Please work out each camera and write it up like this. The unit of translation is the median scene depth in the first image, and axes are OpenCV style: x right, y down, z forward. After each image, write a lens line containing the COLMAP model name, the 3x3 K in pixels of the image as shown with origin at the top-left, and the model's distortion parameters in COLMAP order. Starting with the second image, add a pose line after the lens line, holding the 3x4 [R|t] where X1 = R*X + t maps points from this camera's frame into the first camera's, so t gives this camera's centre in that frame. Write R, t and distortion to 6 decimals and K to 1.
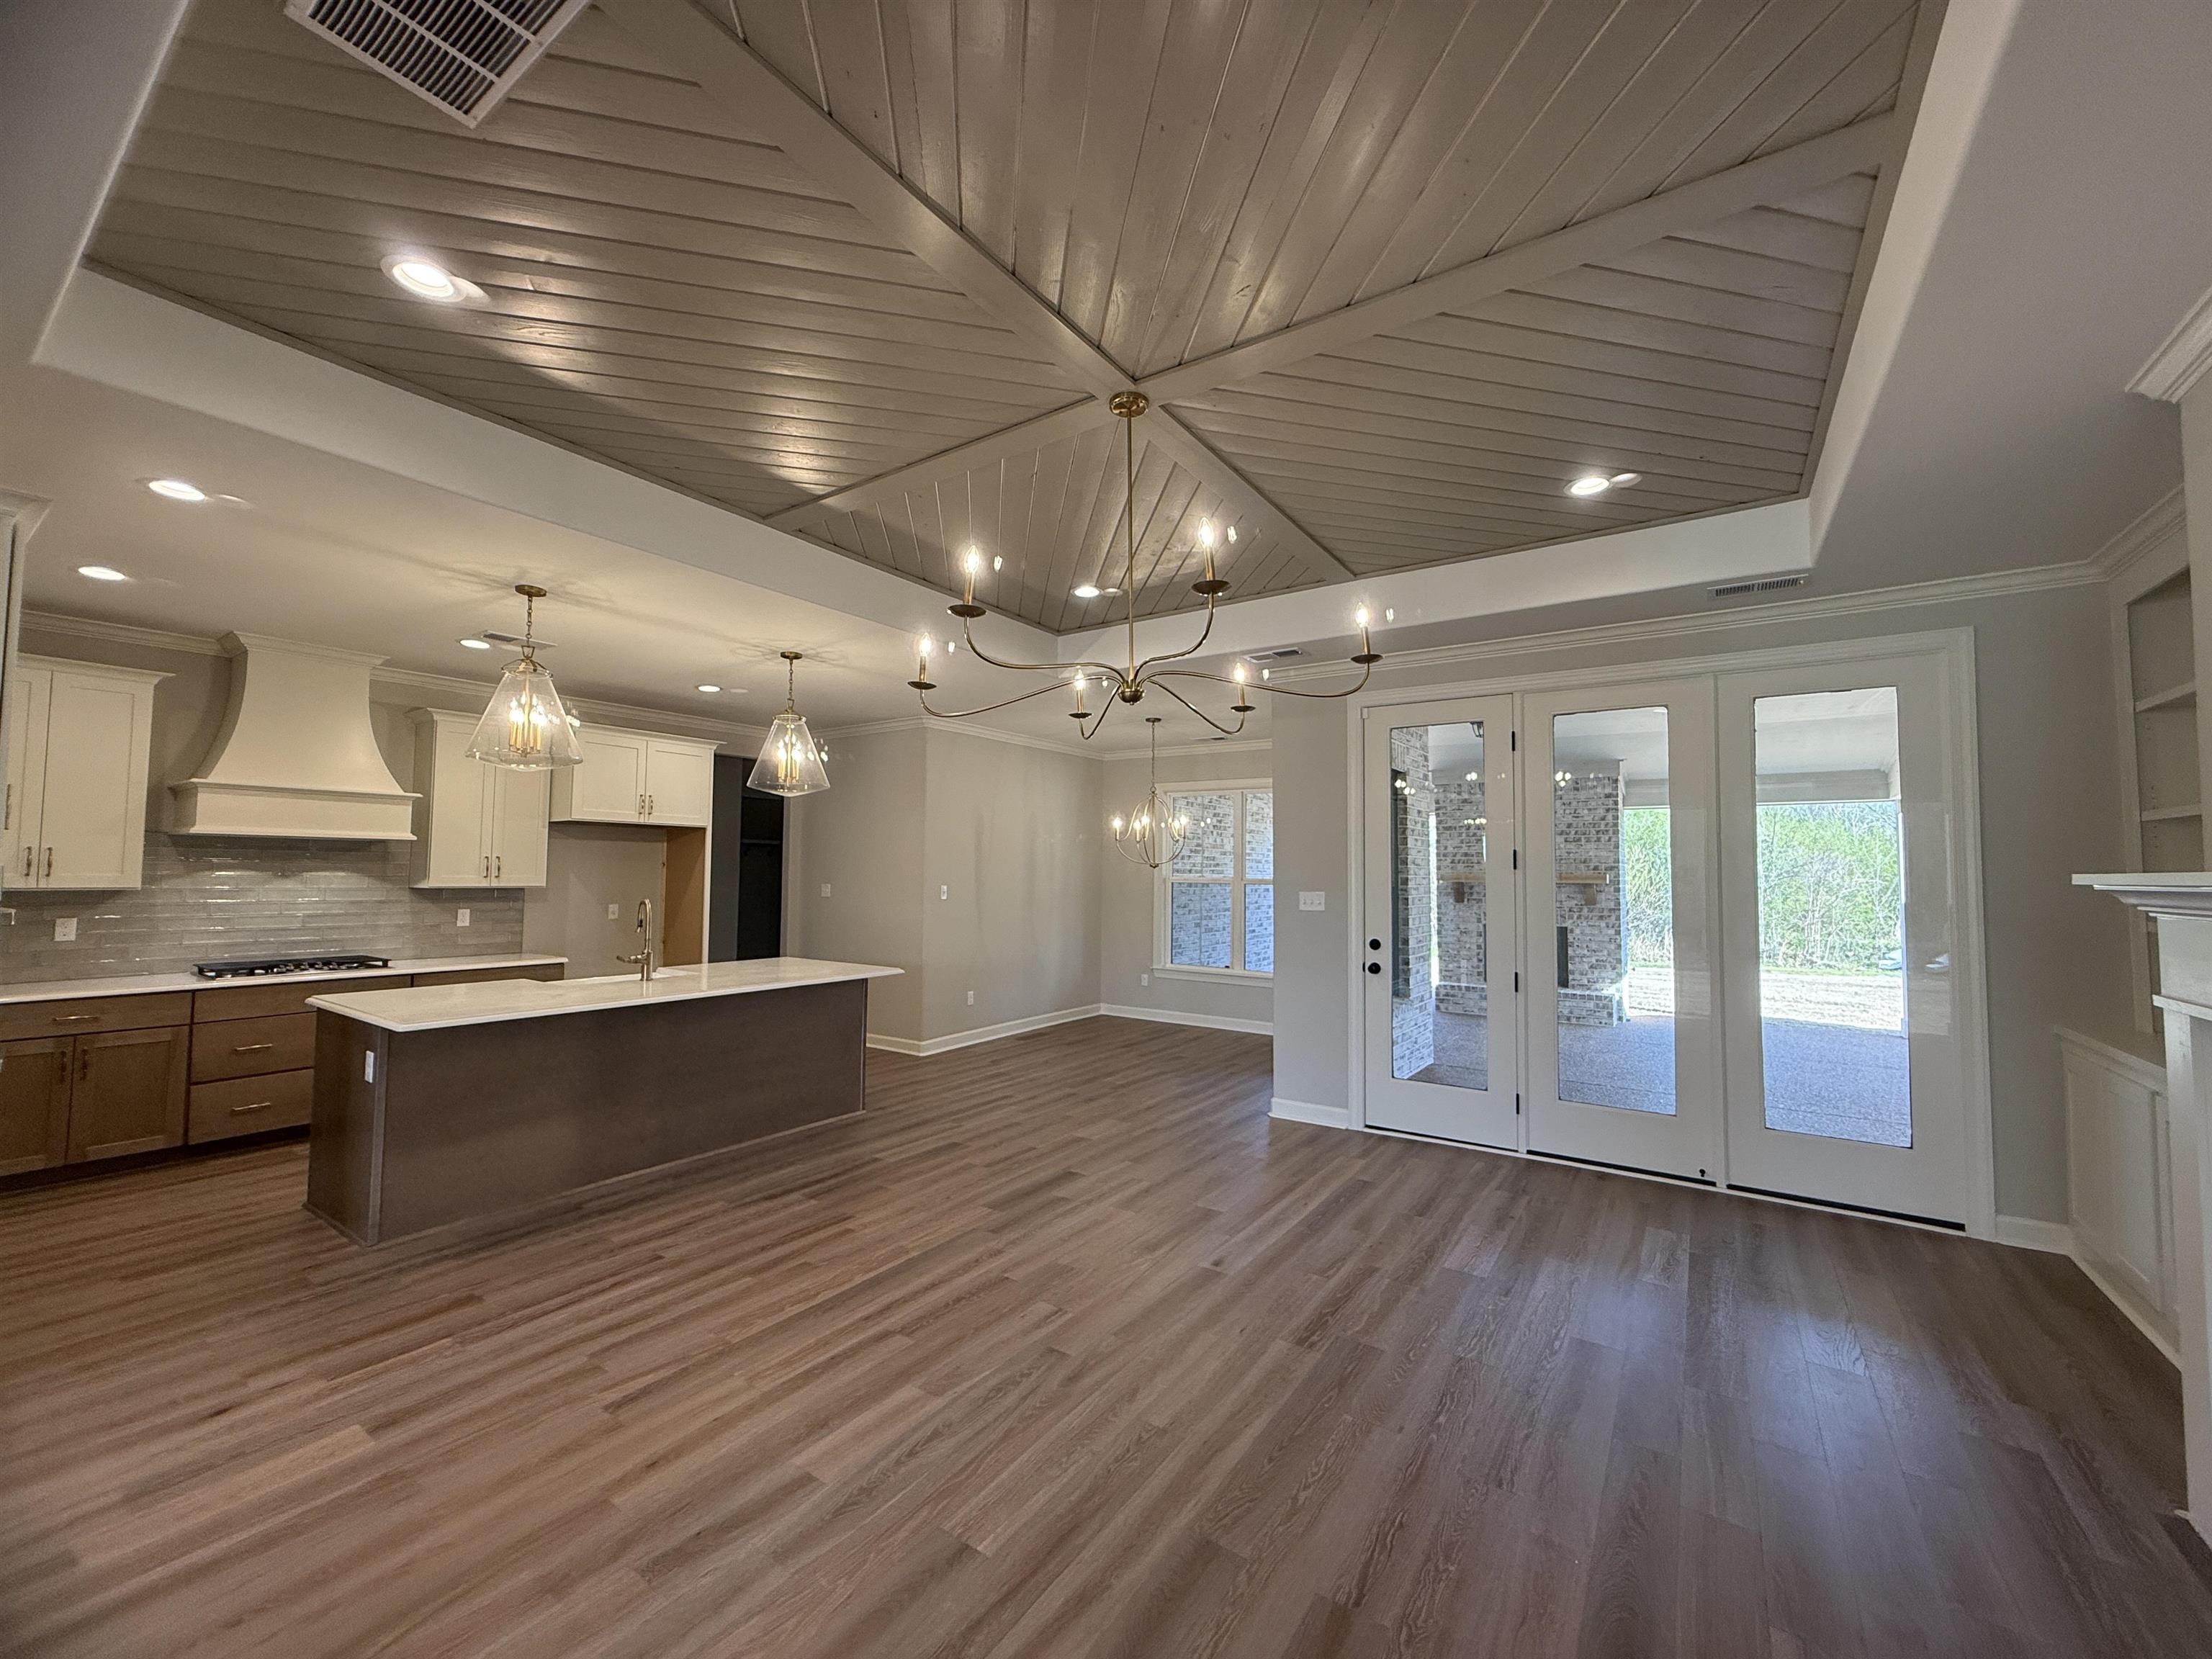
lens RADIAL K [[884.1, 0, 1102.9], [0, 884.1, 825.9], [0, 0, 1]] dist [-0.000708, -0.000005]
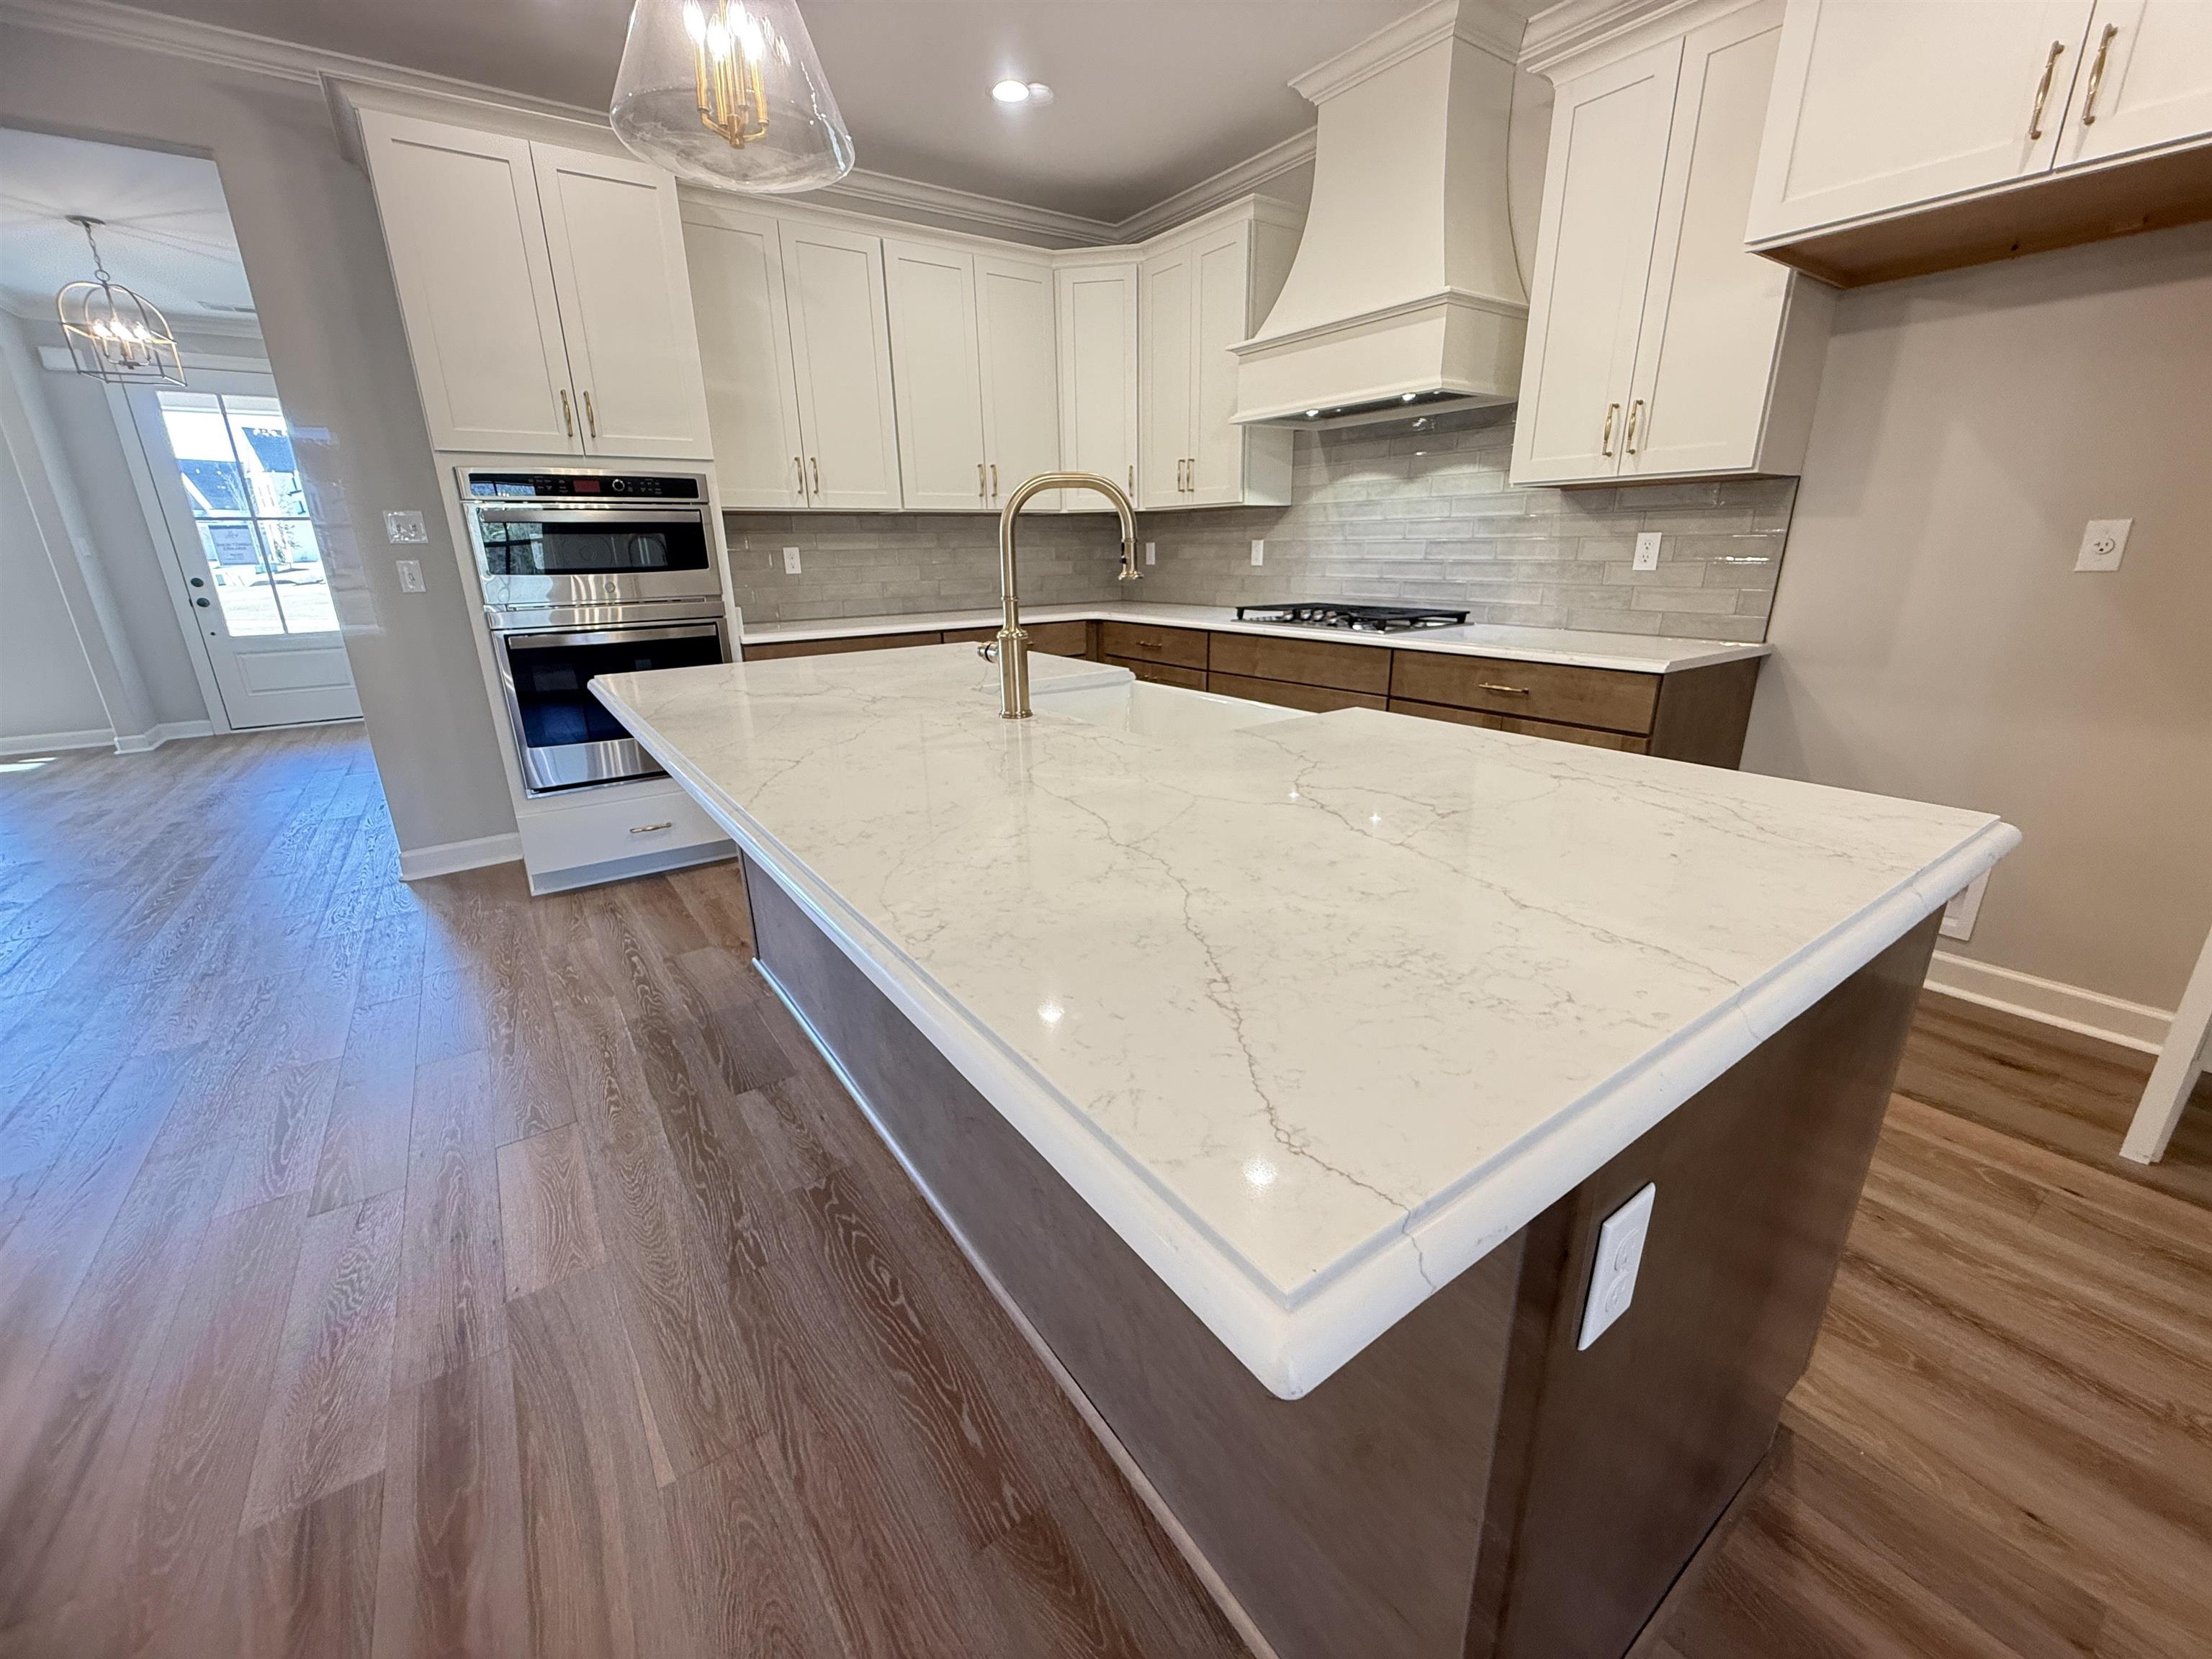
lens RADIAL K [[884.1, 0, 1100.3], [0, 884.1, 829.4], [0, 0, 1]] dist [-0.000708, -0.000005]
pose [[-0.354063, 0.285248, -0.890659, -0.192316], [0.065479, 0.957574, 0.280649, 0.118568], [0.932927, 0.041048, -0.357719, 1.135696]]
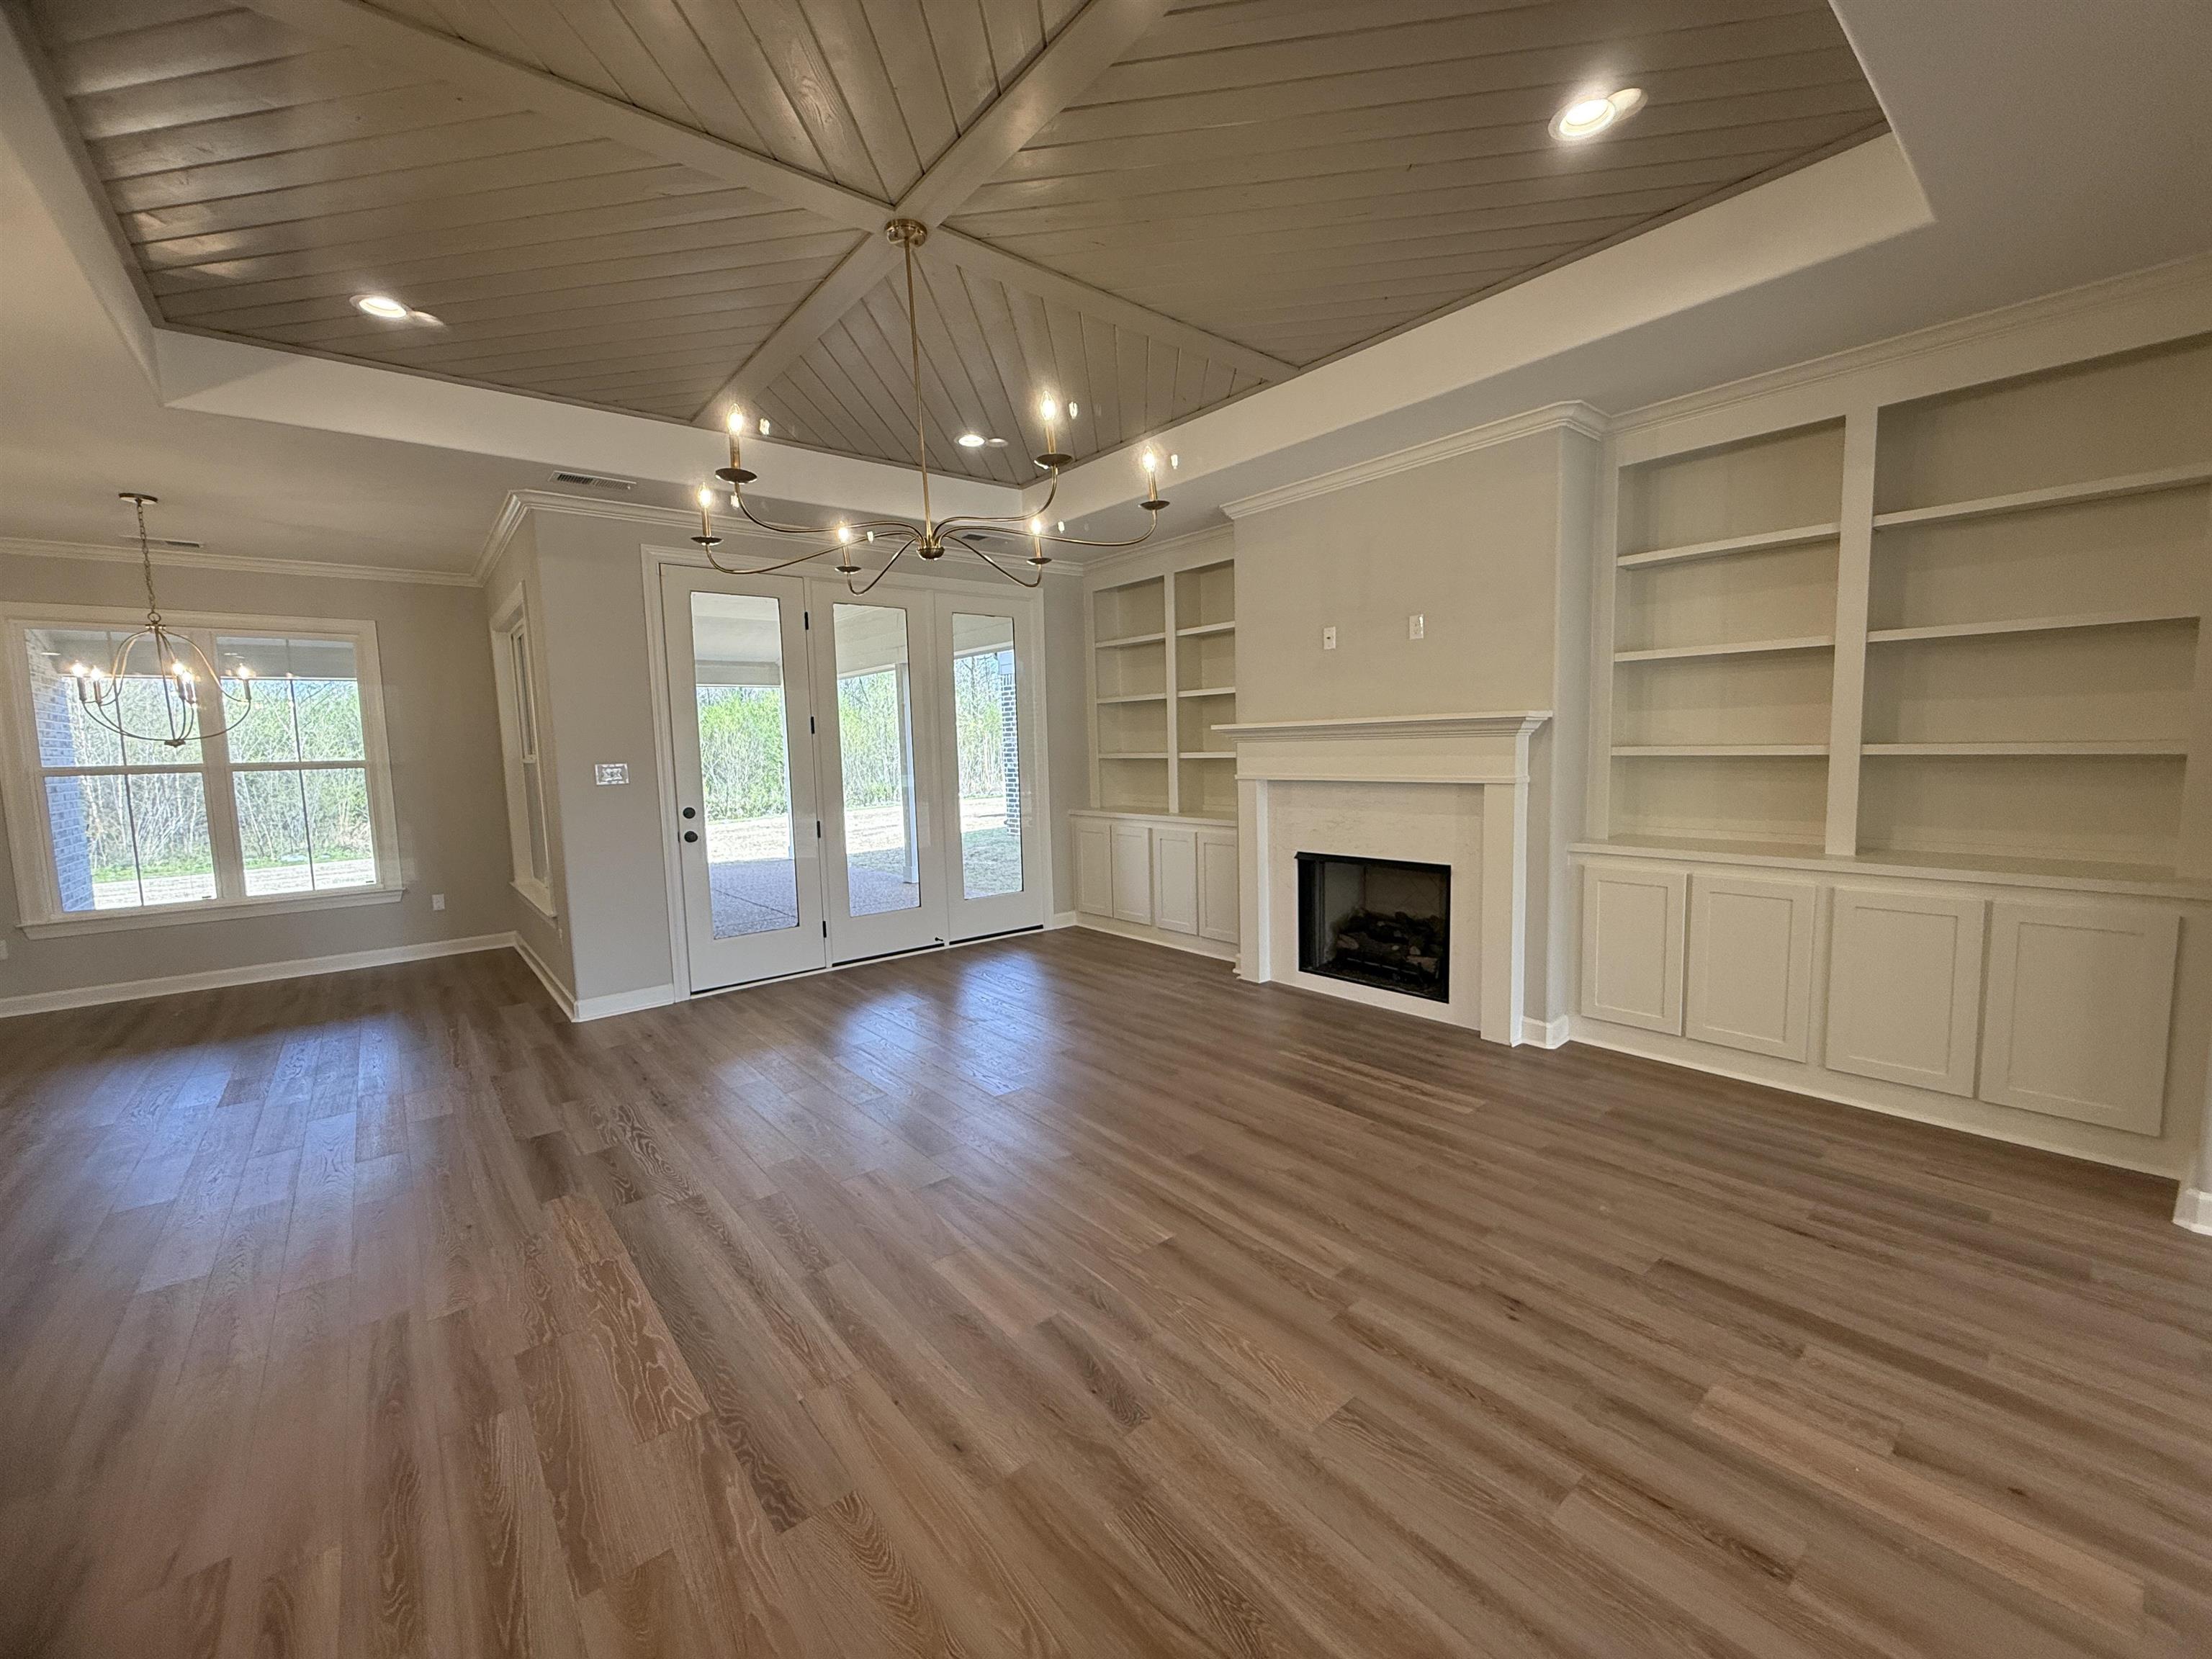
lens RADIAL K [[884.1, 0, 1101.2], [0, 884.1, 833.5], [0, 0, 1]] dist [-0.000708, -0.000005]
pose [[0.272258, -0.114706, 0.955363, -0.645814], [-0.019971, 0.991982, 0.124794, 0.031427], [-0.962017, -0.053056, 0.267784, 0.372722]]
